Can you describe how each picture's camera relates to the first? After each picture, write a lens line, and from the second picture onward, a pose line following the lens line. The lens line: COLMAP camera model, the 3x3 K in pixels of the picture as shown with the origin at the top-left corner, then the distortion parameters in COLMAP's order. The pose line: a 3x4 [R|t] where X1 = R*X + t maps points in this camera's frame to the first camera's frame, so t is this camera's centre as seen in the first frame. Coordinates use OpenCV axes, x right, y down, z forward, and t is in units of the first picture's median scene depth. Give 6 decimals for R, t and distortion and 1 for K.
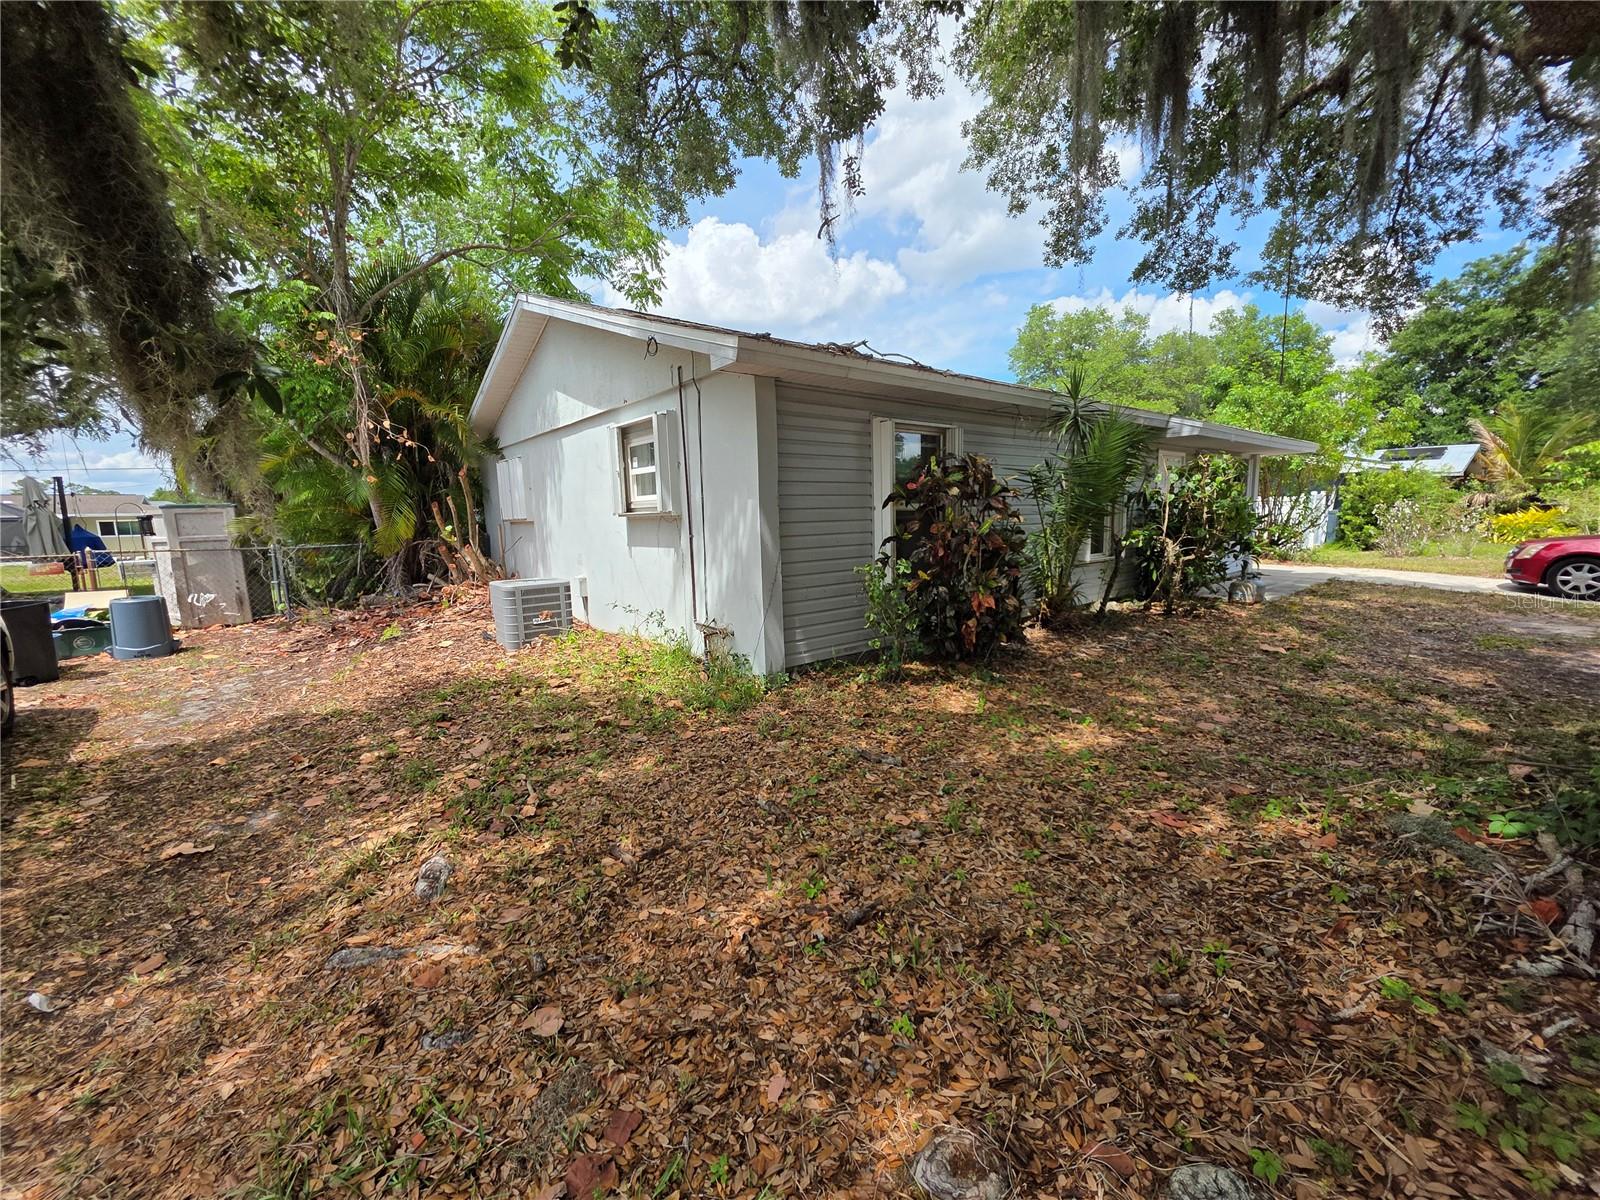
lens RADIAL K [[642.0, 0, 800.5], [0, 642.0, 605.0], [0, 0, 1]] dist [0.003007, 0.001537]
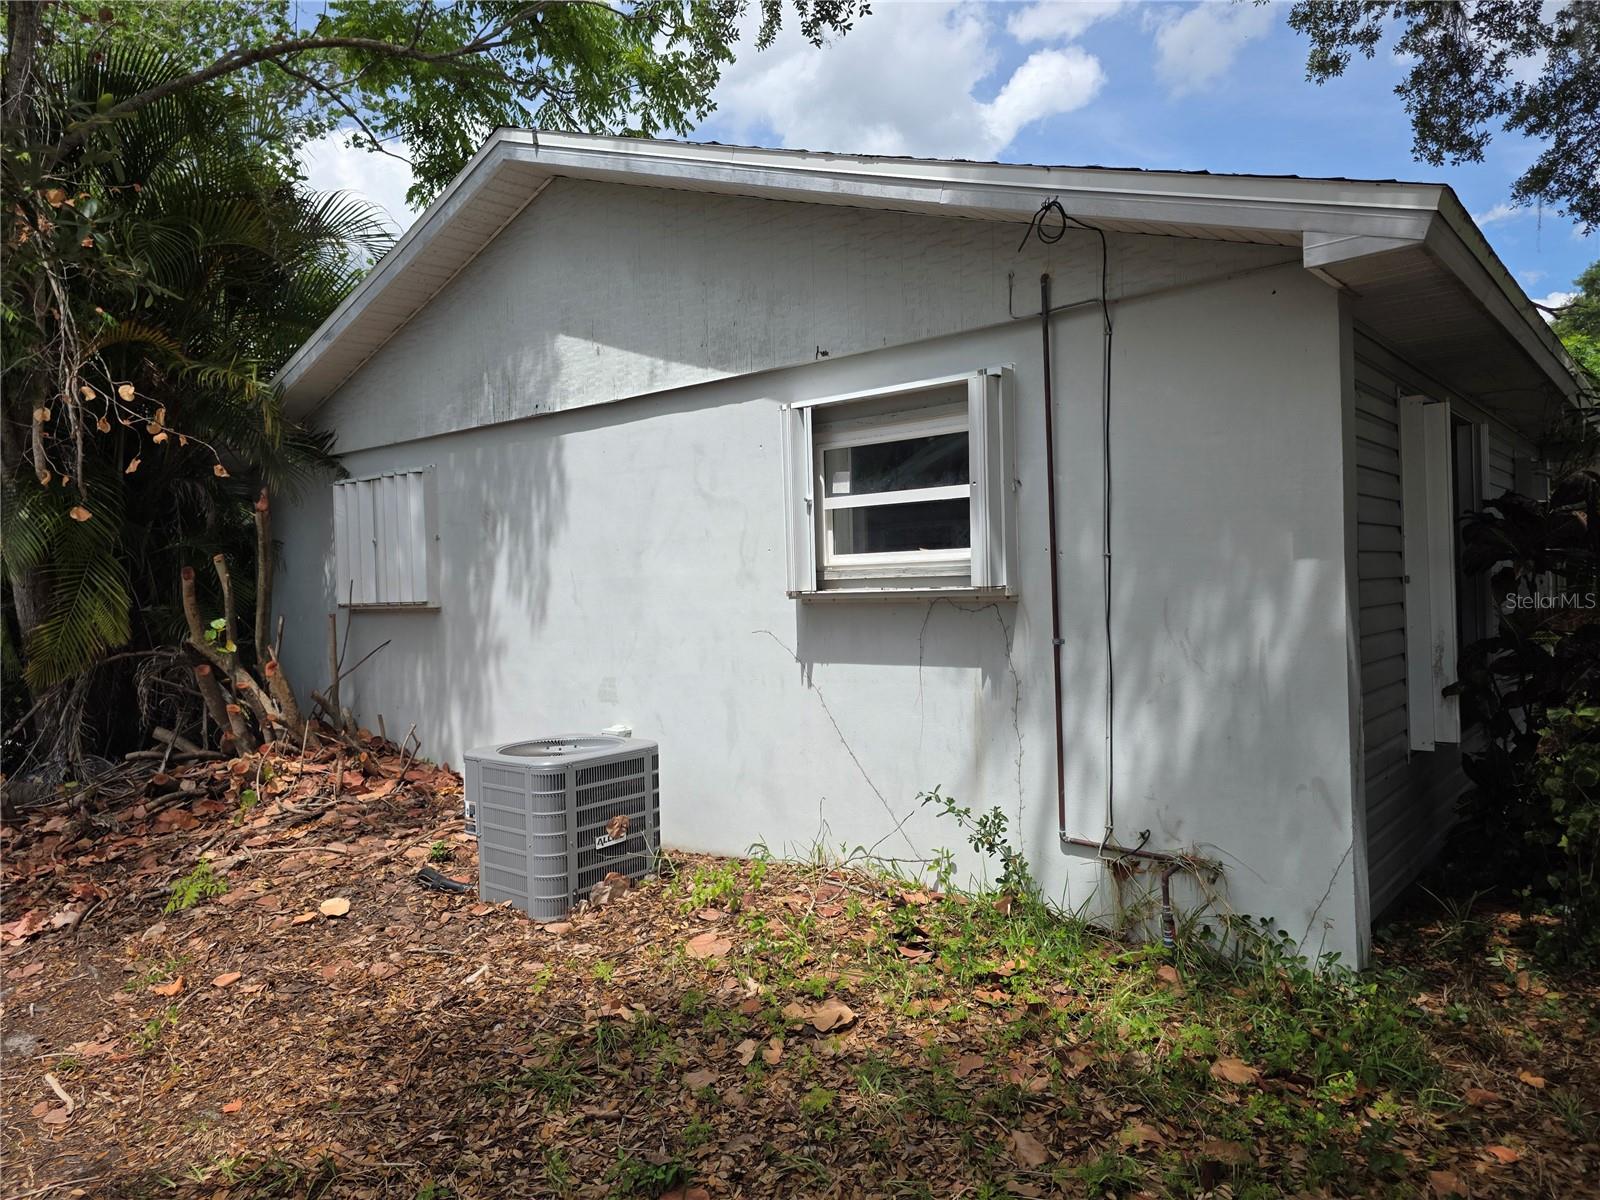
lens RADIAL K [[1069.9, 0, 800.7], [0, 1069.9, 593.6], [0, 0, 1]] dist [0.036060, -0.005637]
pose [[0.981025, -0.004940, 0.193816, -0.415296], [0.031105, 0.990736, -0.132190, -0.039999], [-0.191368, 0.135711, 0.972091, 0.258395]]
